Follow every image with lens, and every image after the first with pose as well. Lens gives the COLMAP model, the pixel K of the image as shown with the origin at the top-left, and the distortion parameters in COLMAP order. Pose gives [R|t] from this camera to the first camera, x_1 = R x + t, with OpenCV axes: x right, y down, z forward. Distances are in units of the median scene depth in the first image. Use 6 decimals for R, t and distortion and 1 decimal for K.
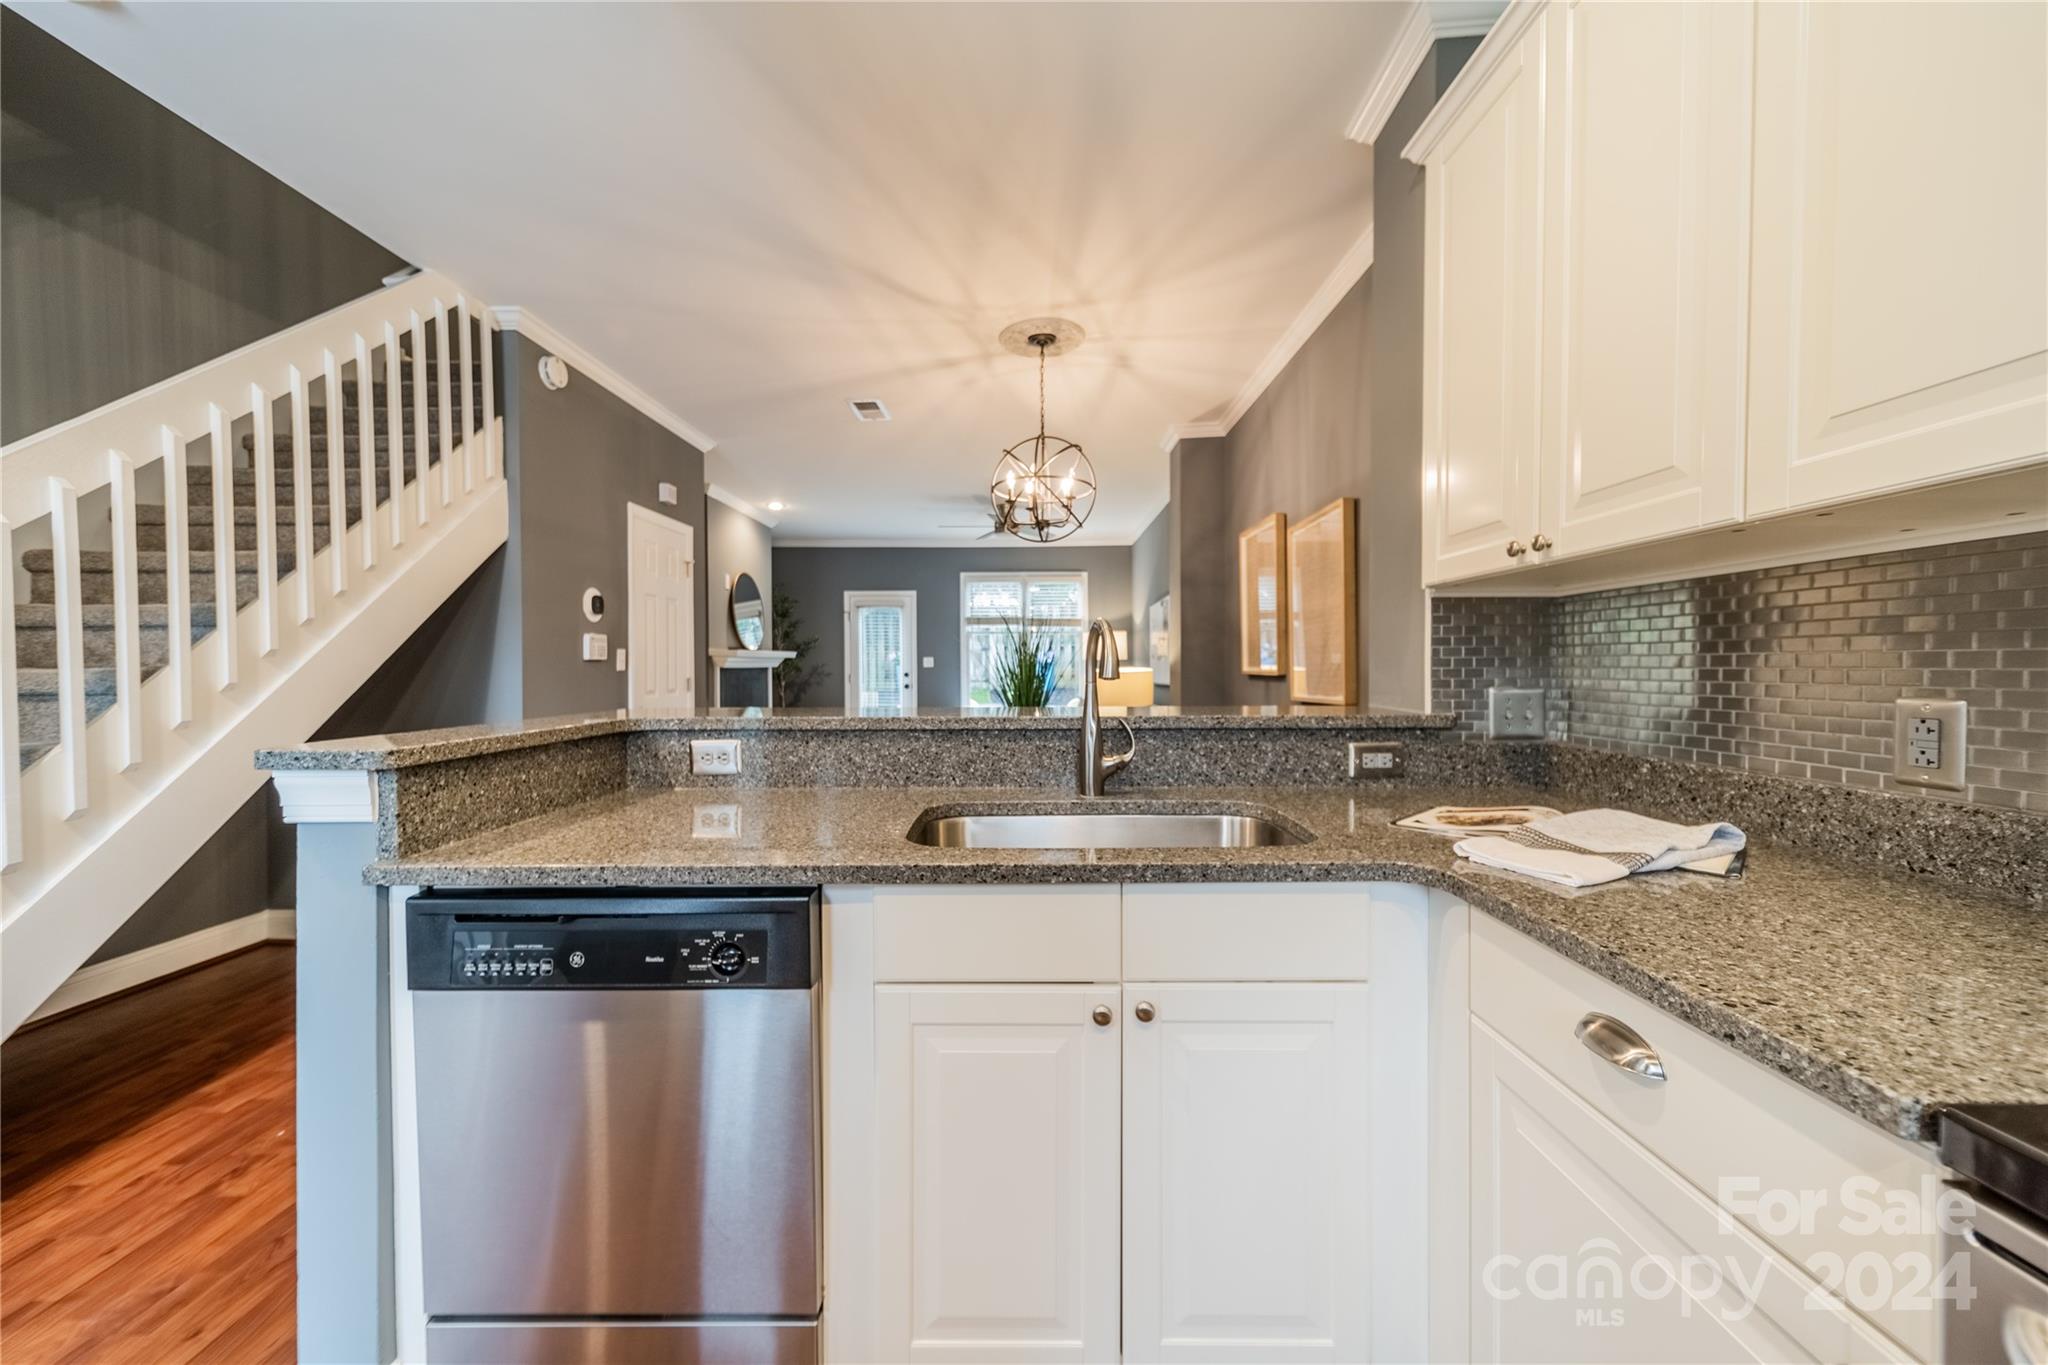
lens RADIAL K [[729.2, 0, 1030.7], [0, 729.2, 671.5], [0, 0, 1]] dist [0.008936, -0.000241]
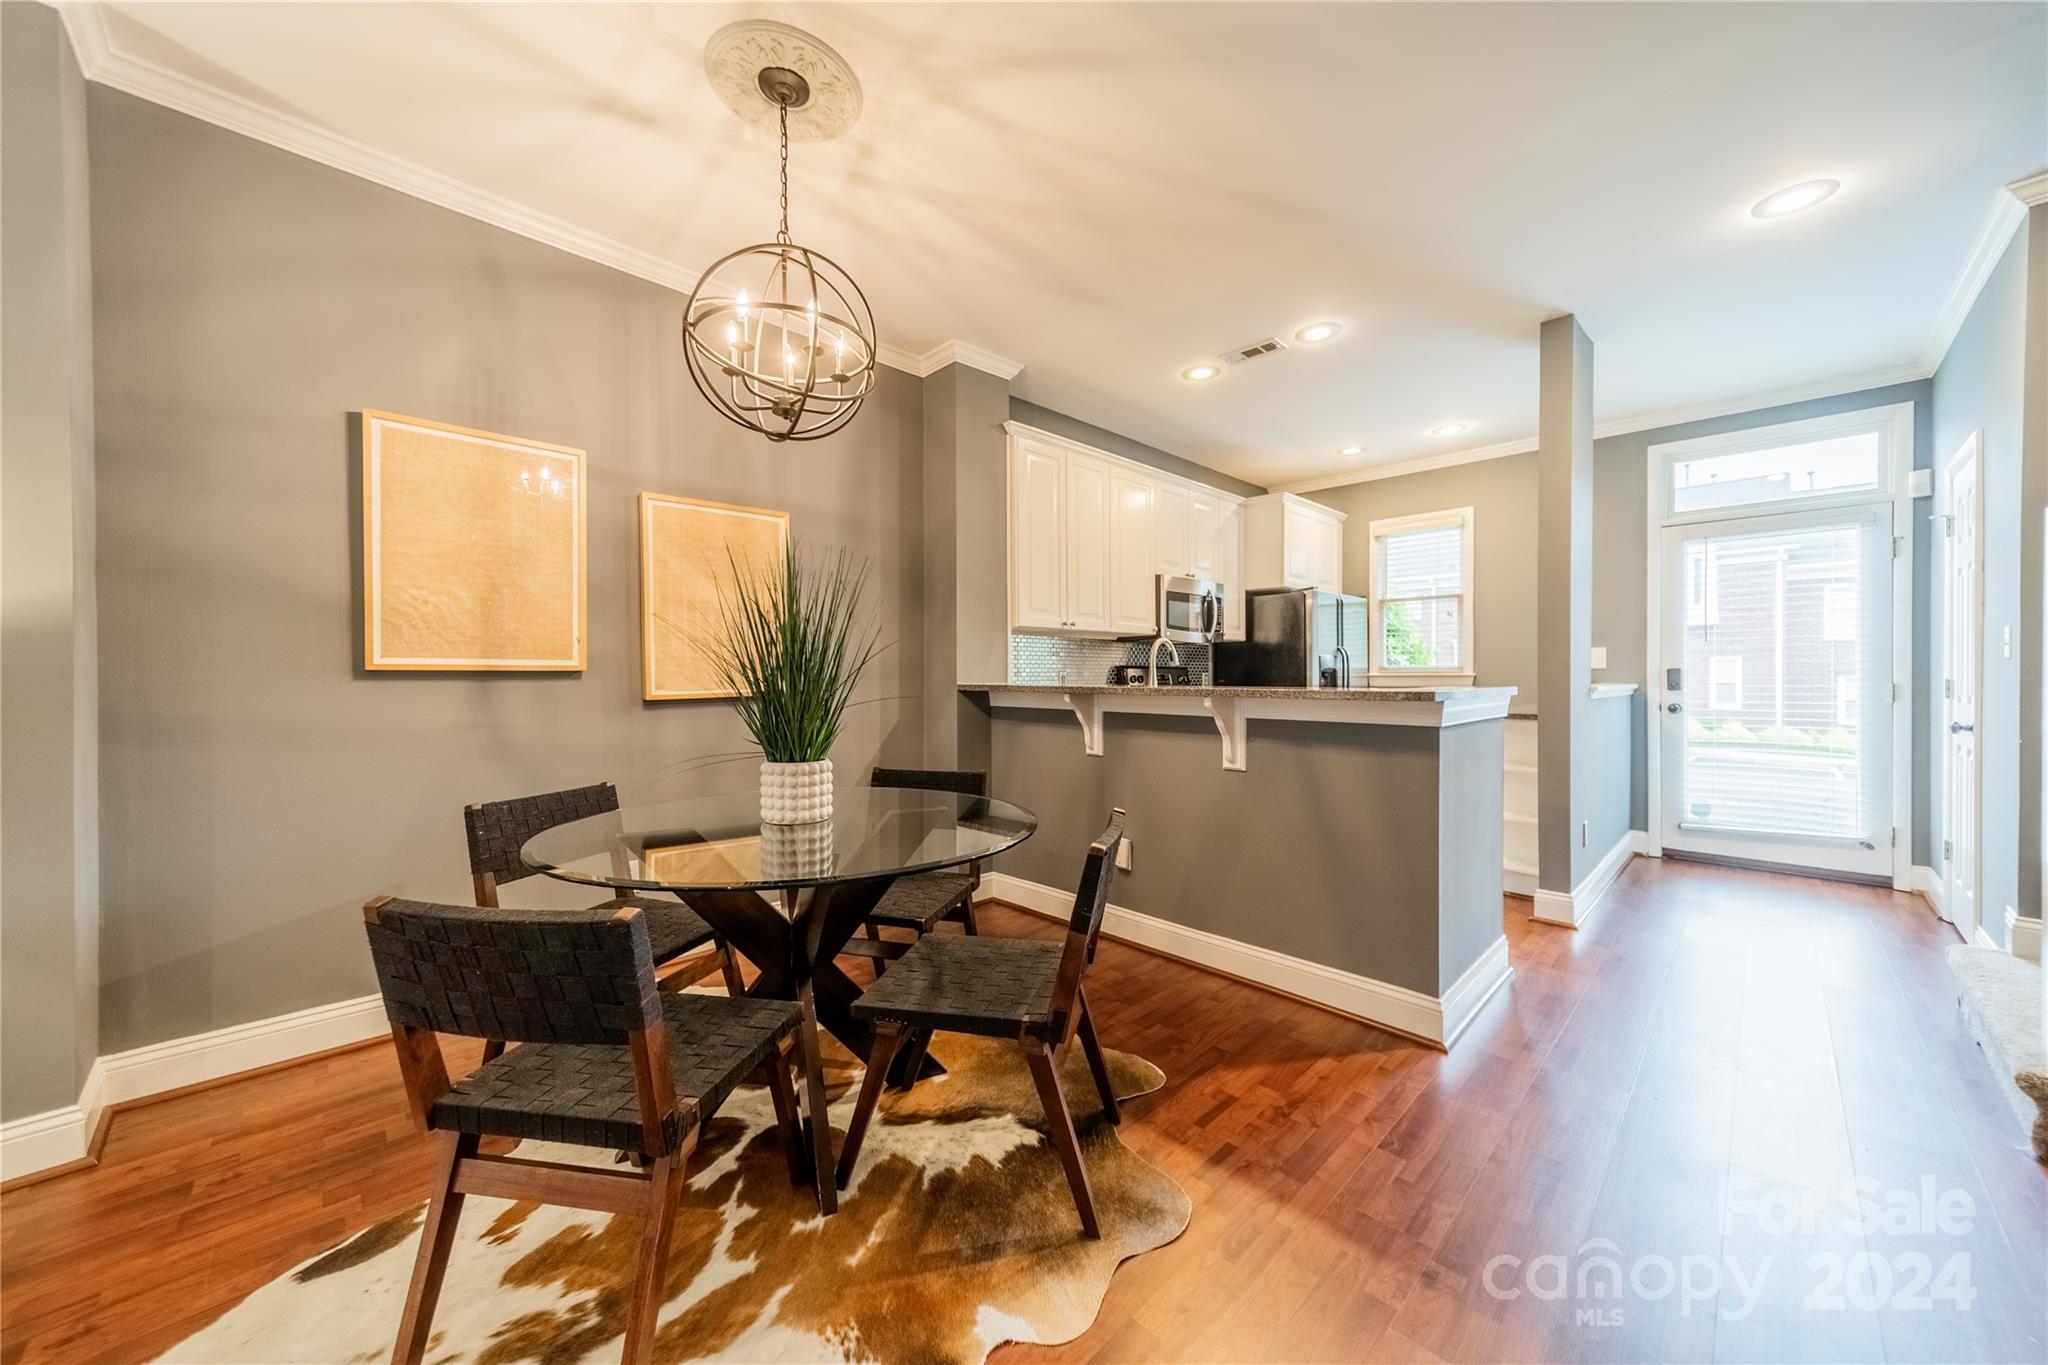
lens RADIAL K [[729.2, 0, 1019.5], [0, 729.2, 675.7], [0, 0, 1]] dist [0.008936, -0.000241]
pose [[-0.699782, 0.003716, 0.714347, -1.037444], [0.009785, 0.999943, 0.004384, 0.025316], [-0.714290, 0.010058, -0.699778, 2.495980]]
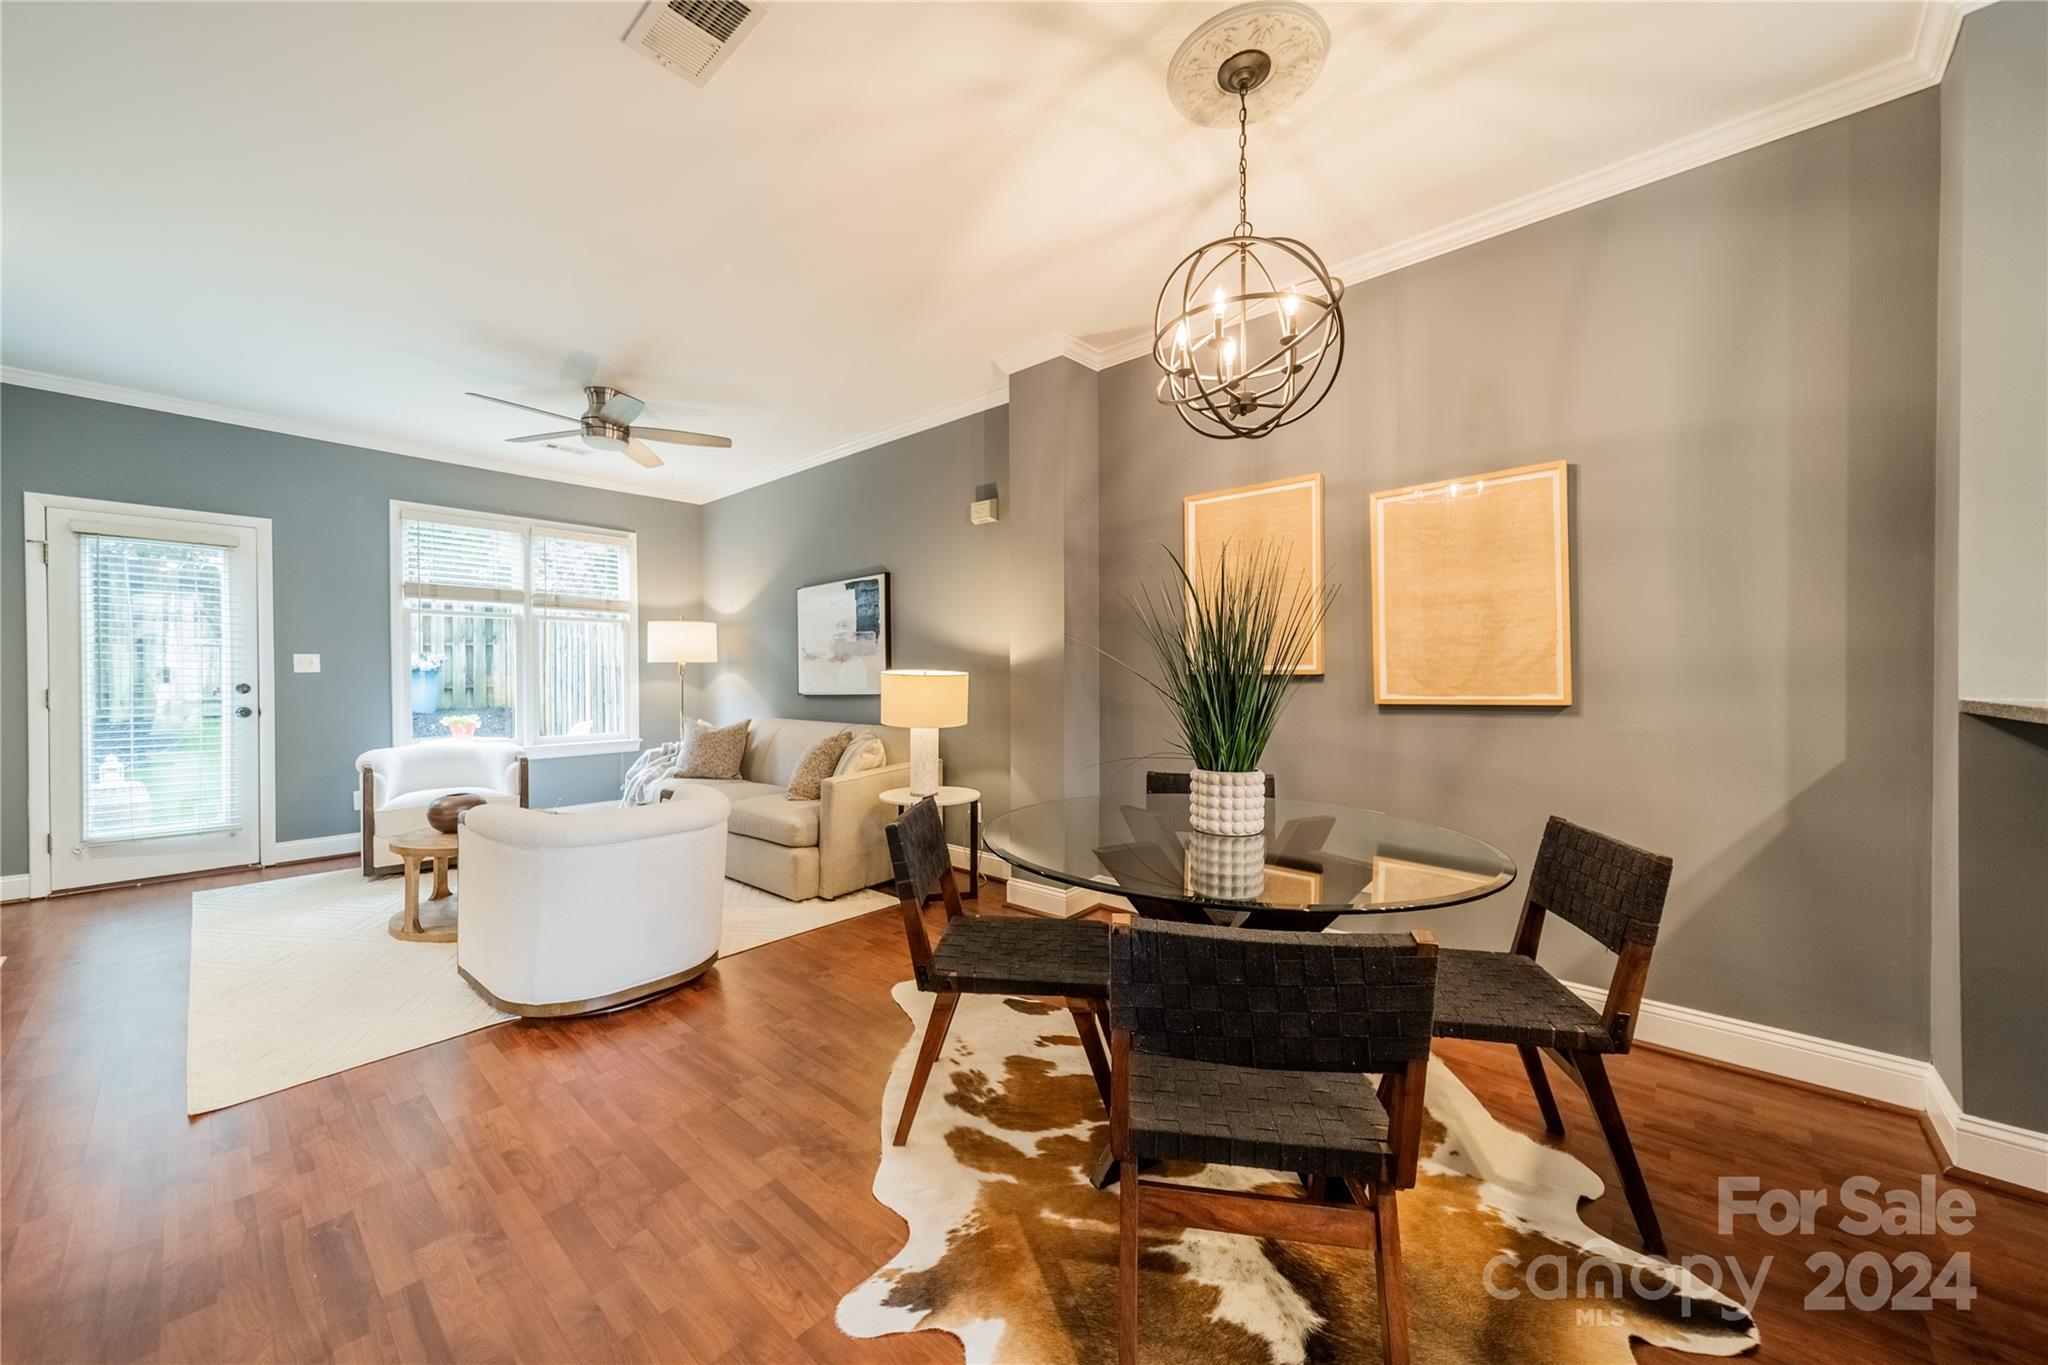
lens RADIAL K [[729.2, 0, 1017.4], [0, 729.2, 678.5], [0, 0, 1]] dist [0.008936, -0.000241]
pose [[0.661052, -0.003034, 0.750334, -1.021558], [0.008515, 0.999958, -0.003458, 0.020891], [-0.750292, 0.008675, 0.661050, 1.487667]]
